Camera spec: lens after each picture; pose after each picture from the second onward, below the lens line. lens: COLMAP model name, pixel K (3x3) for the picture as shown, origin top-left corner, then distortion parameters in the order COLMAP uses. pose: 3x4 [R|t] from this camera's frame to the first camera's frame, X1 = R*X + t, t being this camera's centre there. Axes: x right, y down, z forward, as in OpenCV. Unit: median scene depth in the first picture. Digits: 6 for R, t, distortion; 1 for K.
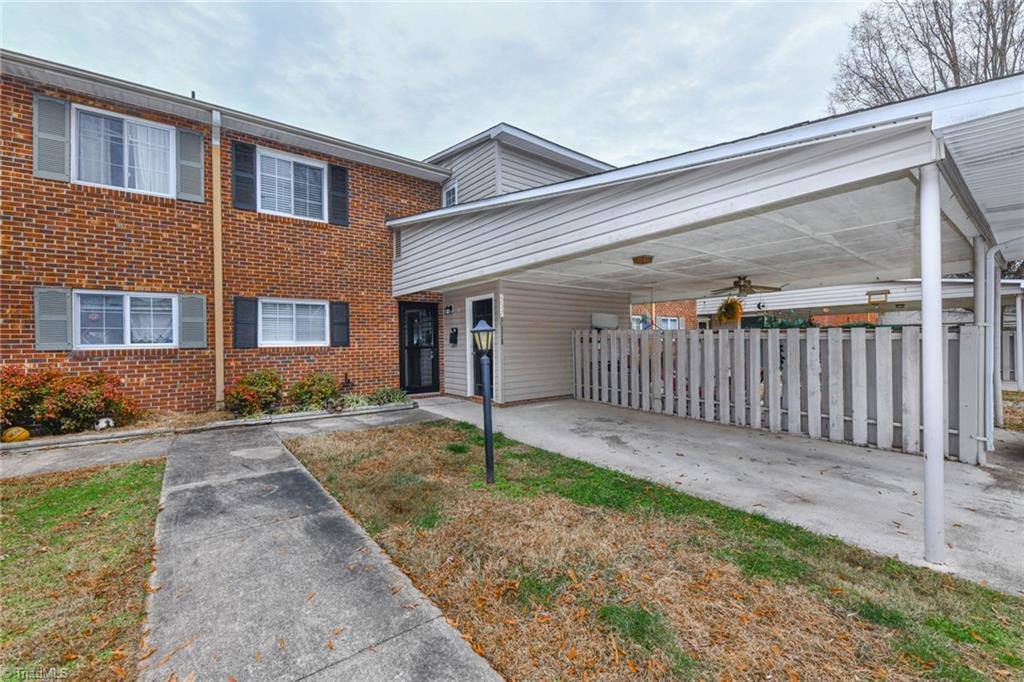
lens RADIAL K [[413.8, 0, 511.5], [0, 413.8, 341.0], [0, 0, 1]] dist [0.009128, -0.000090]
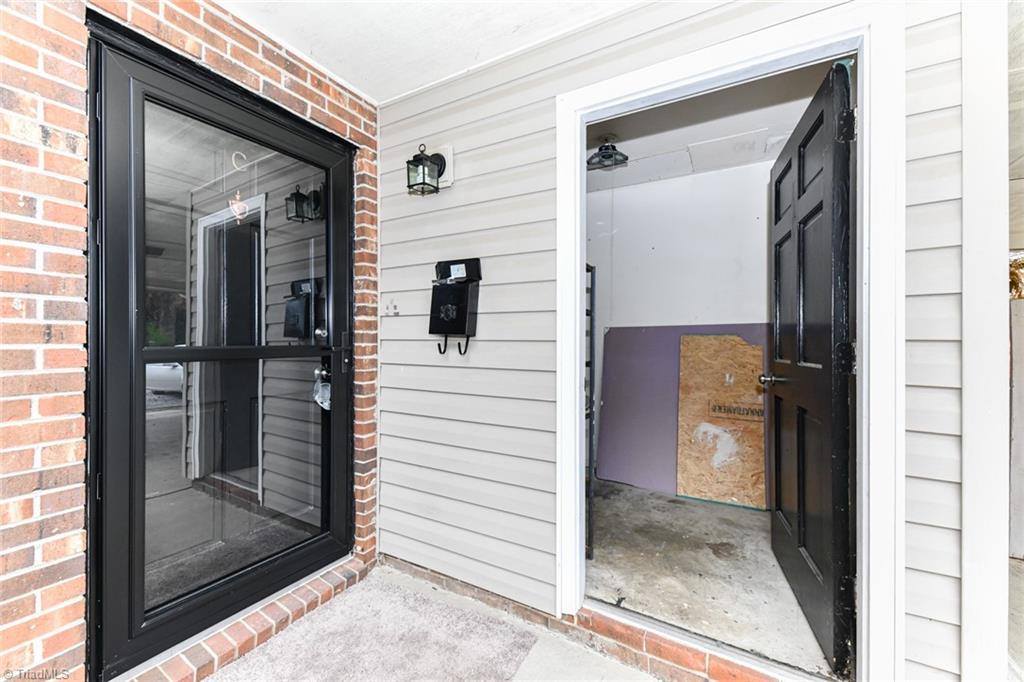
lens RADIAL K [[413.8, 0, 511.1], [0, 413.8, 340.7], [0, 0, 1]] dist [0.009128, -0.000090]
pose [[0.927025, 0.007185, 0.374931, -0.188642], [-0.005708, 0.999971, -0.005049, 0.009196], [-0.374956, 0.002541, 0.927039, 0.796090]]
